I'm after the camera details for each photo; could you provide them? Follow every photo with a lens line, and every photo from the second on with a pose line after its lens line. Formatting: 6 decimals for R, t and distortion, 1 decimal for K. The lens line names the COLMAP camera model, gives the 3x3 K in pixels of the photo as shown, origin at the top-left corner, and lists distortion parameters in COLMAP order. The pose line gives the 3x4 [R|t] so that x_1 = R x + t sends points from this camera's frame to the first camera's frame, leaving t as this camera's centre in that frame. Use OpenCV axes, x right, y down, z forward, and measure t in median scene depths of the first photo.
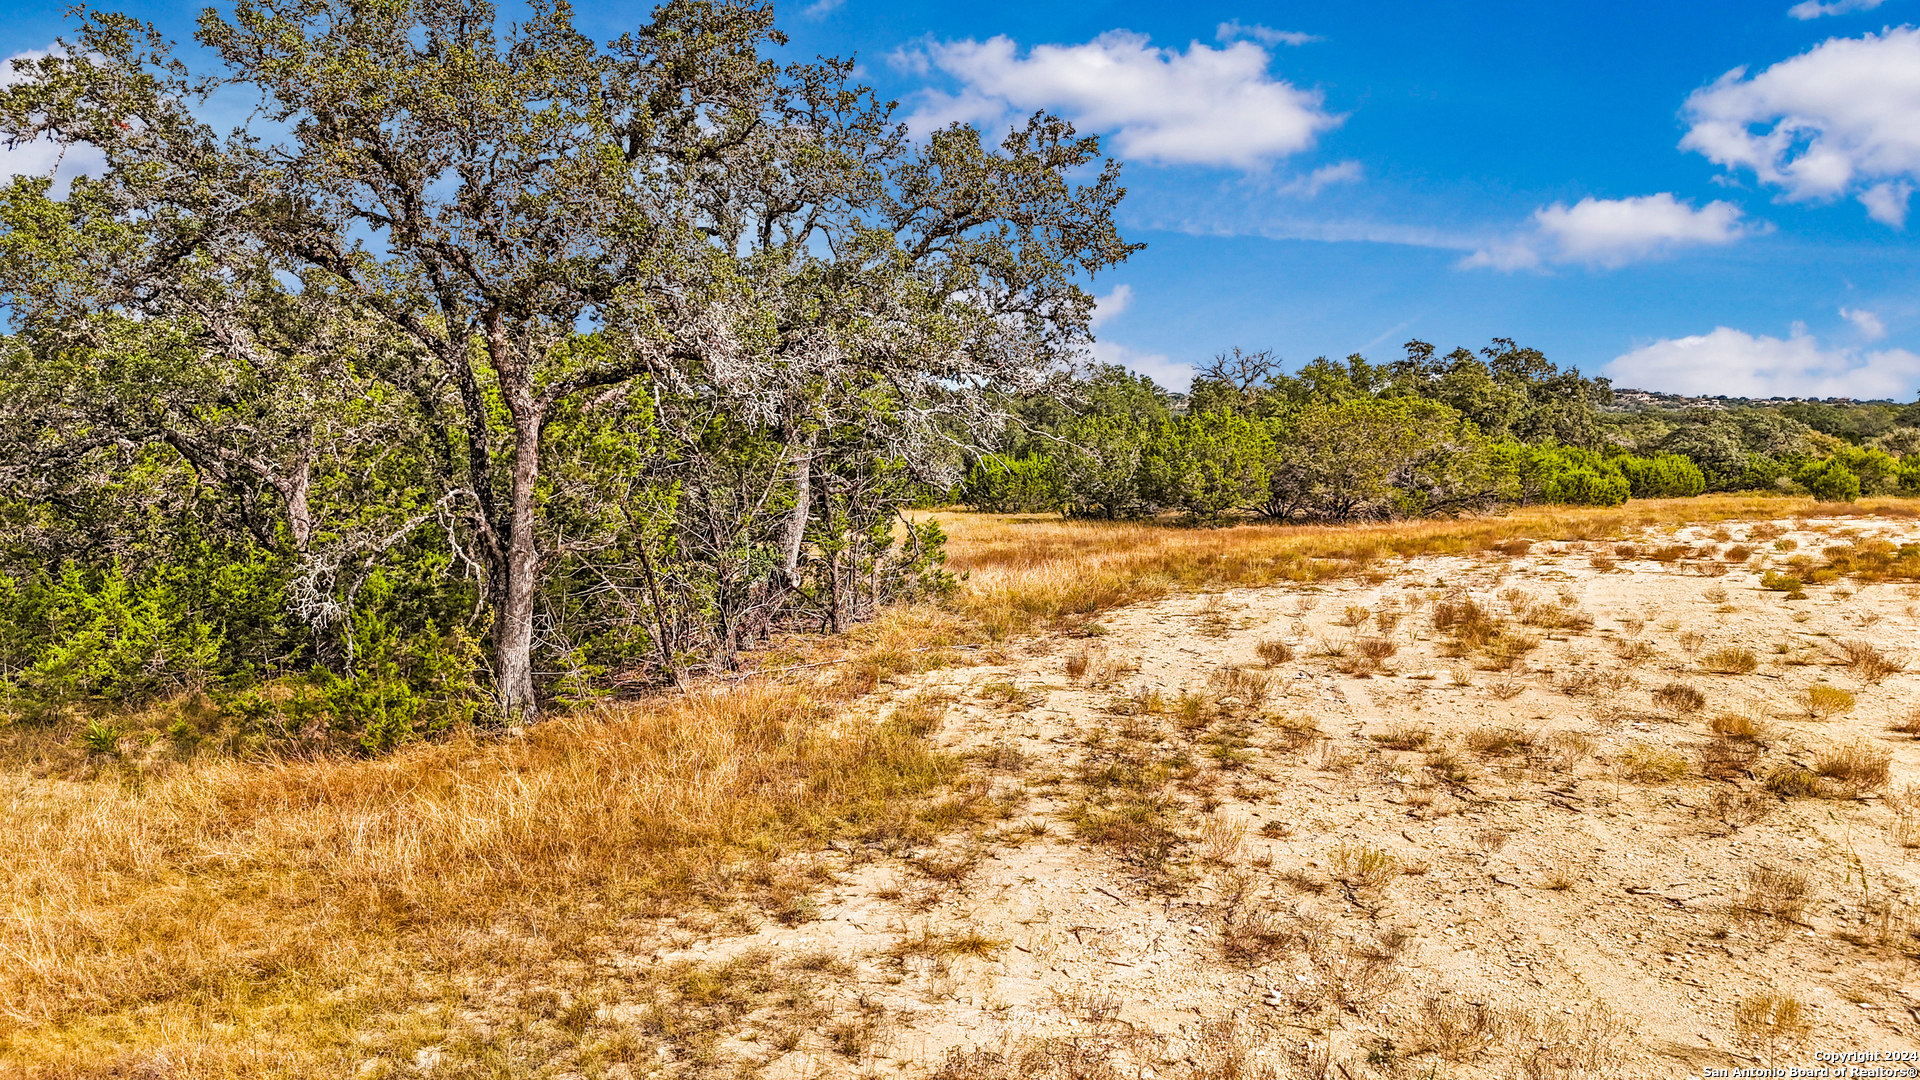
lens RADIAL K [[1412.3, 0, 960.0], [0, 1412.3, 540.0], [0, 0, 1]] dist [0.067589, -0.049277]
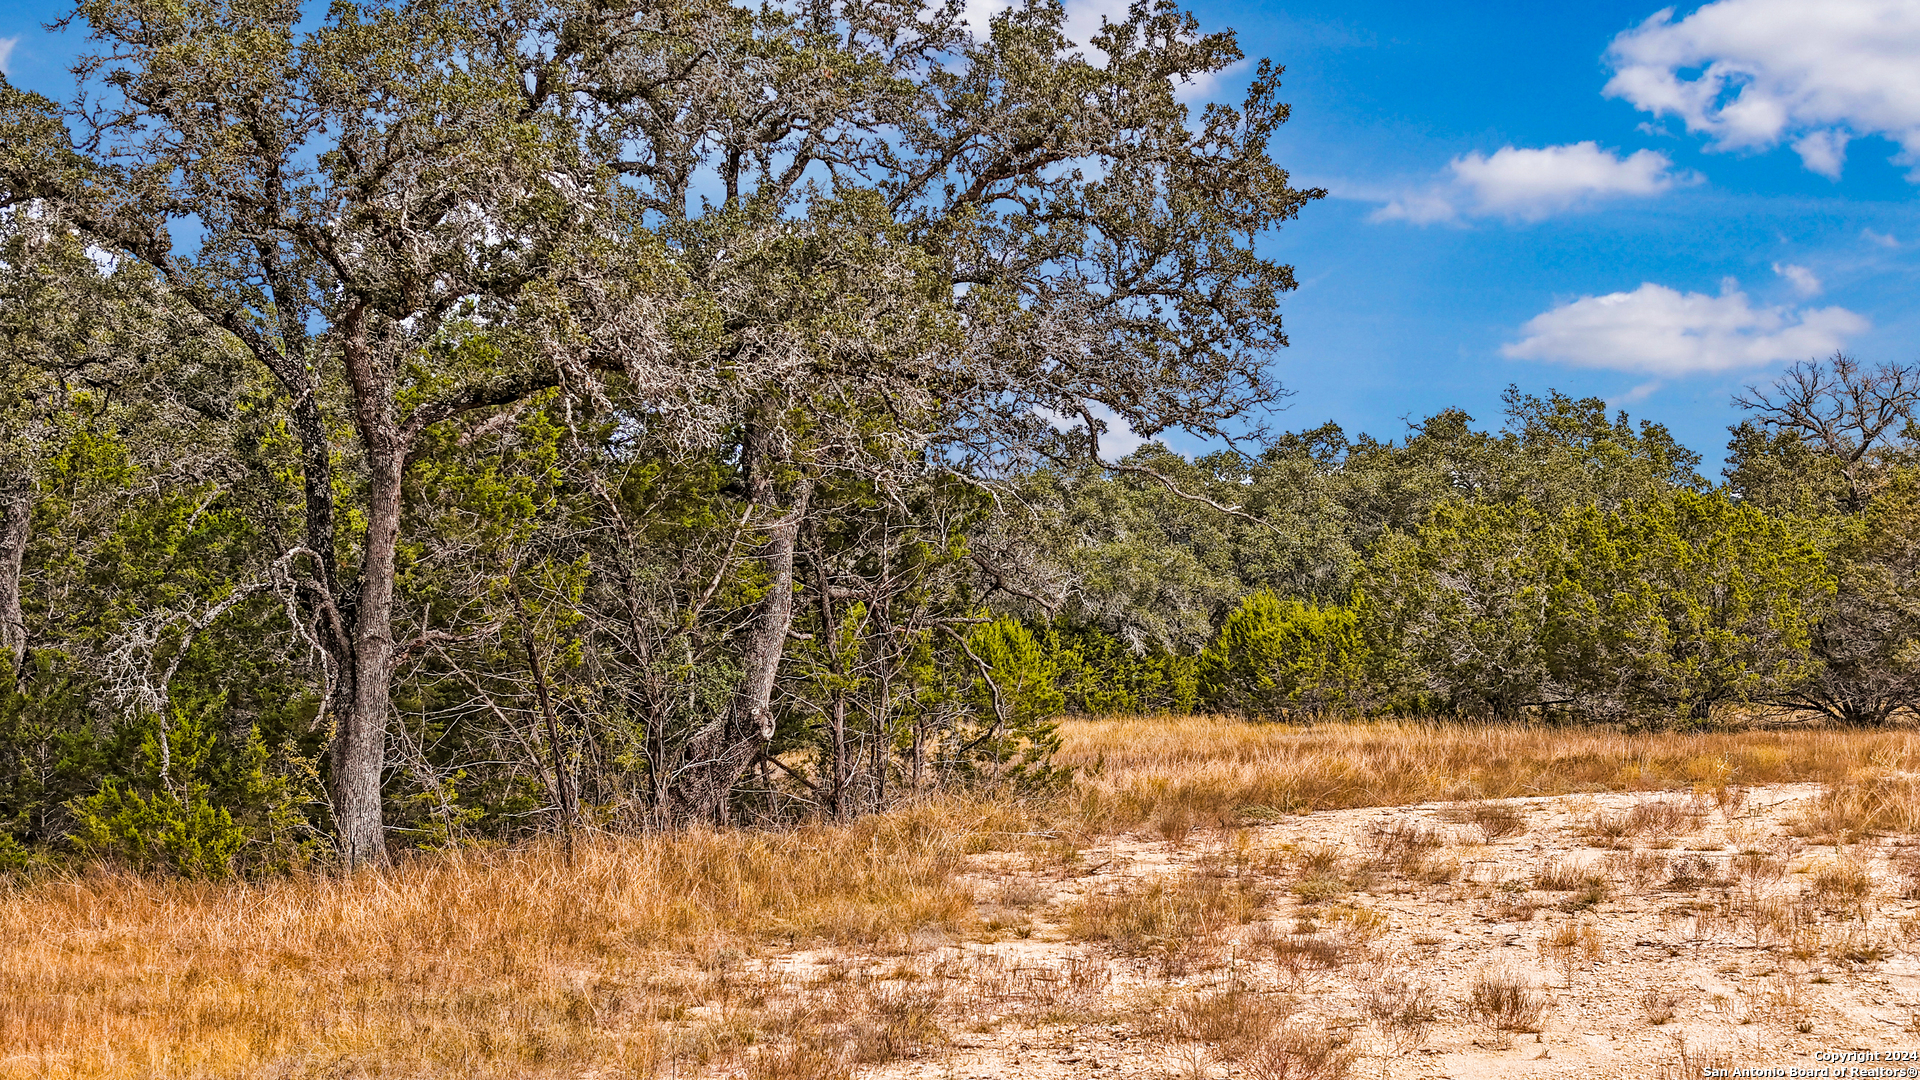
lens RADIAL K [[3743.2, 0, 992.9], [0, 3743.2, 539.6], [0, 0, 1]] dist [-0.221354, 0.928402]
pose [[0.996579, -0.001832, -0.082623, 0.155930], [-0.005477, 0.996092, -0.088151, 0.121114], [0.082462, 0.088302, 0.992675, -0.834226]]
